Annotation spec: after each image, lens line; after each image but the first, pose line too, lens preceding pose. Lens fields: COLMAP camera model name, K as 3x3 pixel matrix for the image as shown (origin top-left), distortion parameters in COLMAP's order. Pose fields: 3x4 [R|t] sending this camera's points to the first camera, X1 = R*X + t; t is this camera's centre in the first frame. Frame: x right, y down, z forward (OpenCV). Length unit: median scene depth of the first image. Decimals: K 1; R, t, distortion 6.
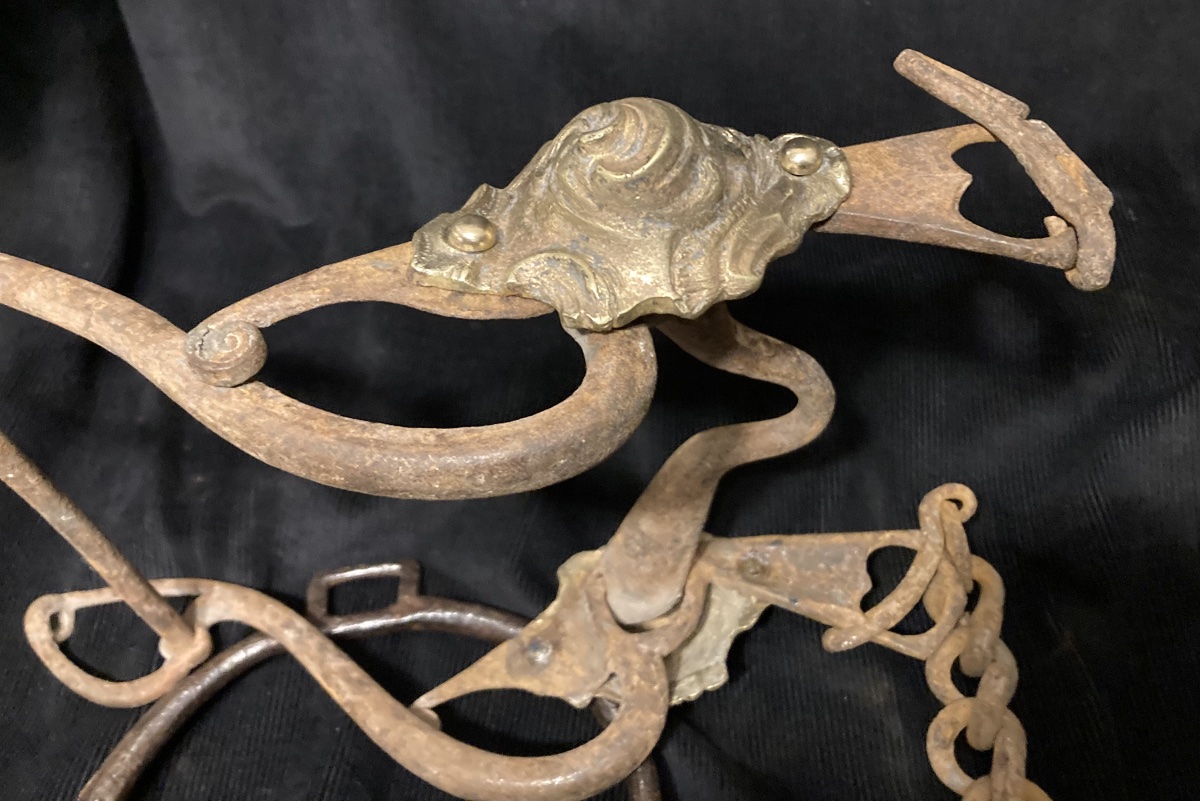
lens RADIAL K [[929.9, 0, 668.3], [0, 929.9, 399.2], [0, 0, 1]] dist [0.022349, 0.006545]
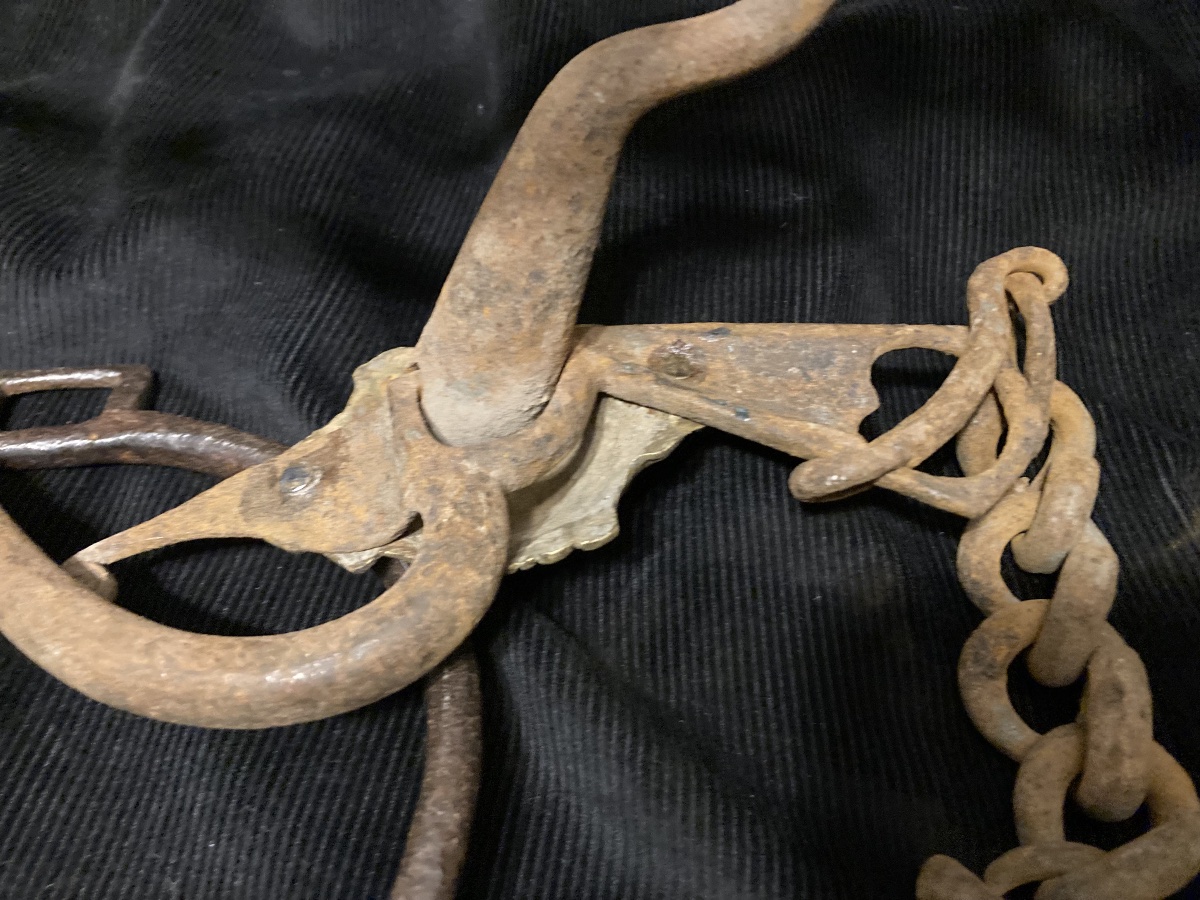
lens RADIAL K [[982.9, 0, 600.0], [0, 982.9, 450.0], [0, 0, 1]] dist [0.046488, -0.076520]
pose [[0.998417, 0.056199, -0.002063, 0.049358], [-0.055972, 0.996604, 0.060388, 0.206385], [0.005449, -0.060177, 0.998173, 0.395574]]
